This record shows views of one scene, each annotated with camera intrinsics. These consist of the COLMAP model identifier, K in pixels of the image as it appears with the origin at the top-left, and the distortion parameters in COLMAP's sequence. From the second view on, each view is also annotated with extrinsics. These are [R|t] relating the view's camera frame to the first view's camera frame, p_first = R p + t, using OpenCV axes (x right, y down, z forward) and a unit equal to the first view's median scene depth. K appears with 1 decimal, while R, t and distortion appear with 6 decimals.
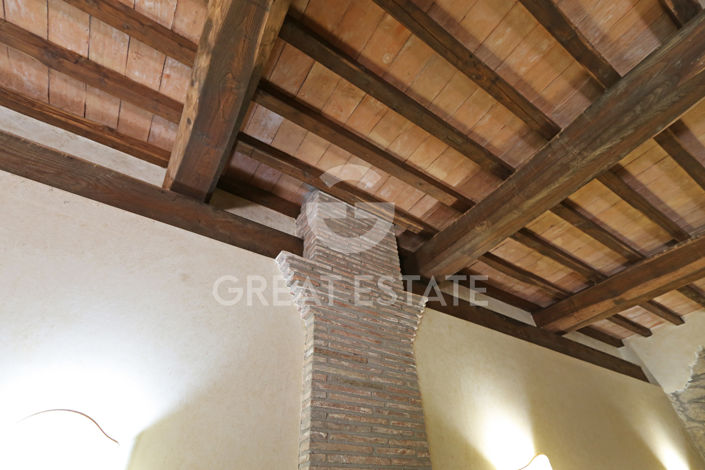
lens RADIAL K [[319.3, 0, 358.9], [0, 319.3, 221.4], [0, 0, 1]] dist [-0.001785, -0.000222]
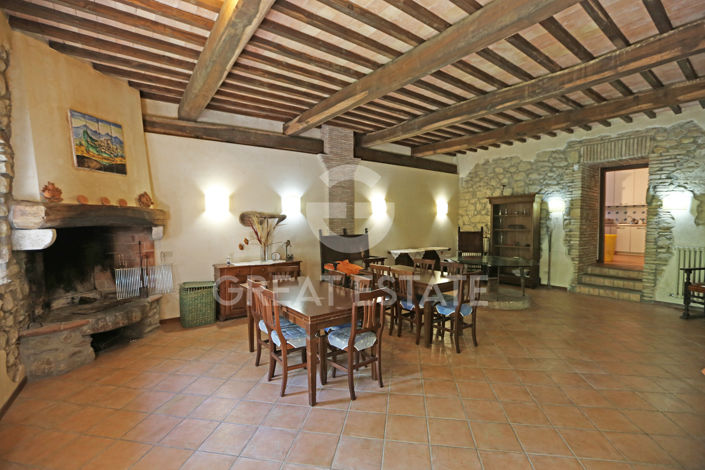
lens RADIAL K [[316.9, 0, 352.5], [0, 316.9, 235.0], [0, 0, 1]] dist [-0.034613, 0.001137]
pose [[0.998331, -0.003382, 0.057649, -0.058653], [-0.038209, 0.709832, 0.703334, -1.483603], [-0.043300, -0.704363, 0.708518, -1.819610]]
